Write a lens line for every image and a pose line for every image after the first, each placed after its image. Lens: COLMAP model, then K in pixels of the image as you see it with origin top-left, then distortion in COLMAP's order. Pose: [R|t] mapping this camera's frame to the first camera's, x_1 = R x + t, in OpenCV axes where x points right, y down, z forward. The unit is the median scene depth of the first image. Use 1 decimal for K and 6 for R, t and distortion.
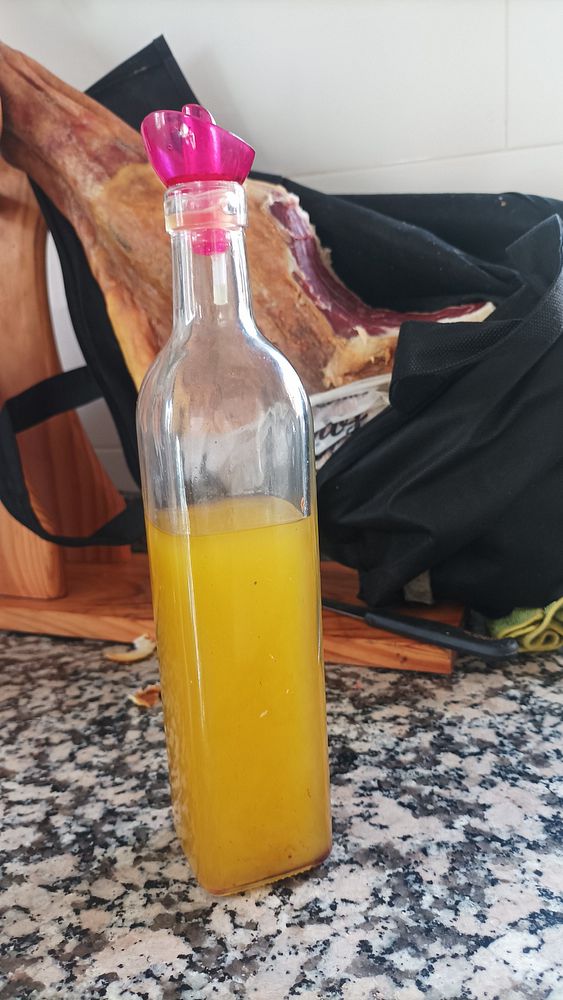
lens RADIAL K [[766.0, 0, 283.8], [0, 766.0, 502.1], [0, 0, 1]] dist [0.001516, -0.005759]
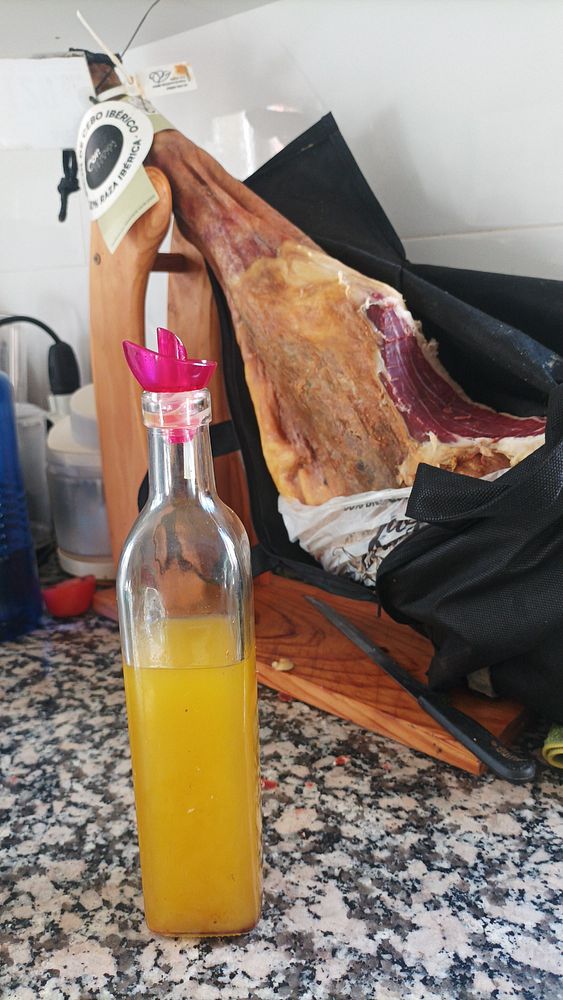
lens RADIAL K [[766.0, 0, 282.1], [0, 766.0, 500.8], [0, 0, 1]] dist [0.001516, -0.005759]
pose [[0.925003, 0.125684, -0.358572, 0.317348], [-0.102004, 0.991206, 0.084292, -0.219679], [0.366013, -0.041395, 0.929689, -0.048867]]
